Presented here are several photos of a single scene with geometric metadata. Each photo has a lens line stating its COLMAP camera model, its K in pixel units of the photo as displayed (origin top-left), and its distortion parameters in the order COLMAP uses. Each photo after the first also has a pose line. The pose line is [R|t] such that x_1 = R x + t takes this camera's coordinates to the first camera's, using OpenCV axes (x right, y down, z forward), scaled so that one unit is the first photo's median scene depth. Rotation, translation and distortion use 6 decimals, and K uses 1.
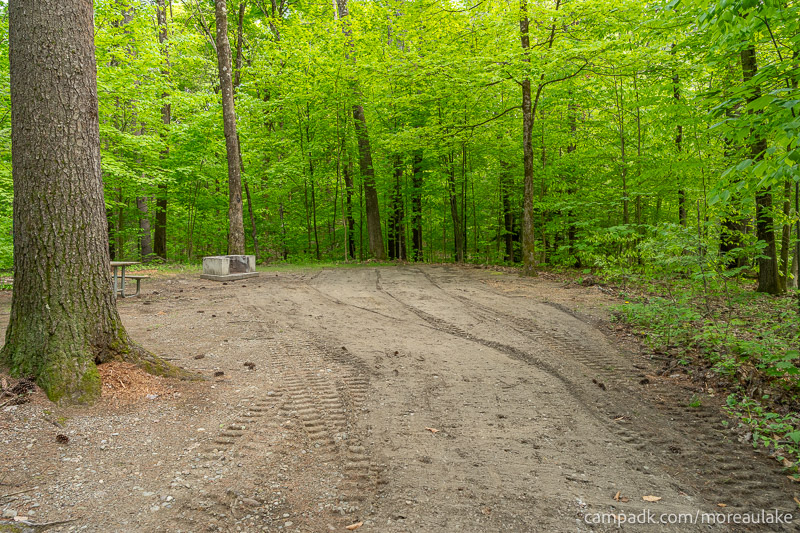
lens RADIAL K [[534.6, 0, 398.3], [0, 534.6, 264.7], [0, 0, 1]] dist [0.000173, 0.000383]
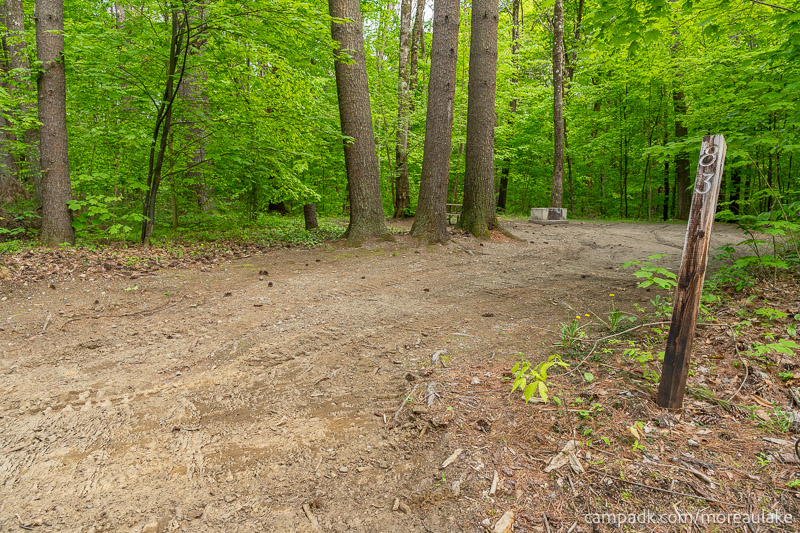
lens RADIAL K [[534.6, 0, 399.7], [0, 534.6, 263.9], [0, 0, 1]] dist [0.000173, 0.000383]
pose [[0.826919, 0.086367, -0.555649, 0.120770], [-0.056253, 0.995883, 0.071078, 0.039083], [0.559501, -0.027518, 0.828373, -0.309797]]
